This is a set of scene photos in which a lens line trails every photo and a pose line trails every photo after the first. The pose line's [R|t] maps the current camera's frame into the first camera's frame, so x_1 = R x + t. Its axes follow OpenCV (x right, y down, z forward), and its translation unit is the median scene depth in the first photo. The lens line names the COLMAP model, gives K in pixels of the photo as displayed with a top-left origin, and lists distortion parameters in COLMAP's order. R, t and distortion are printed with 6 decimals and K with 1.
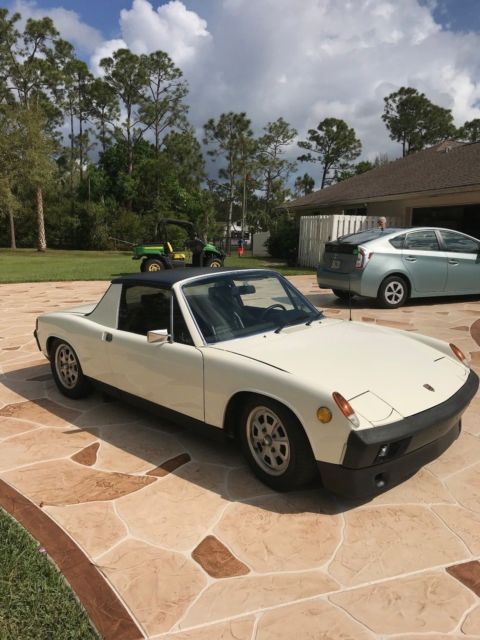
lens RADIAL K [[525.6, 0, 241.3], [0, 525.6, 316.0], [0, 0, 1]] dist [0.043409, -0.072981]
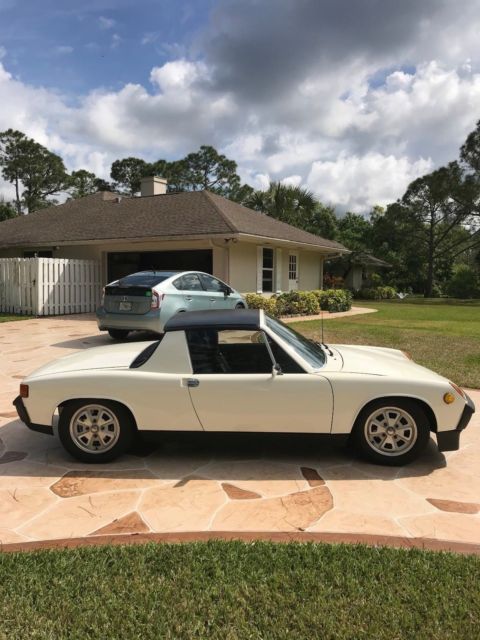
lens RADIAL K [[525.6, 0, 241.3], [0, 525.6, 316.0], [0, 0, 1]] dist [0.043409, -0.072981]
pose [[0.740613, -0.065386, 0.668743, -0.376651], [0.115905, 0.992767, -0.031295, -0.020420], [-0.661860, 0.100688, 0.742835, 0.070974]]
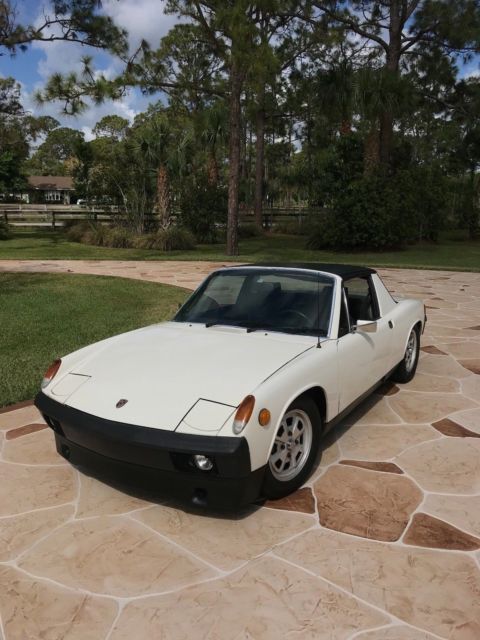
lens RADIAL K [[525.6, 0, 241.3], [0, 525.6, 316.0], [0, 0, 1]] dist [0.043409, -0.072981]
pose [[0.207938, 0.185793, -0.960335, 0.416864], [-0.165205, 0.974361, 0.152736, -0.061083], [0.964090, 0.126893, 0.233301, 0.325586]]
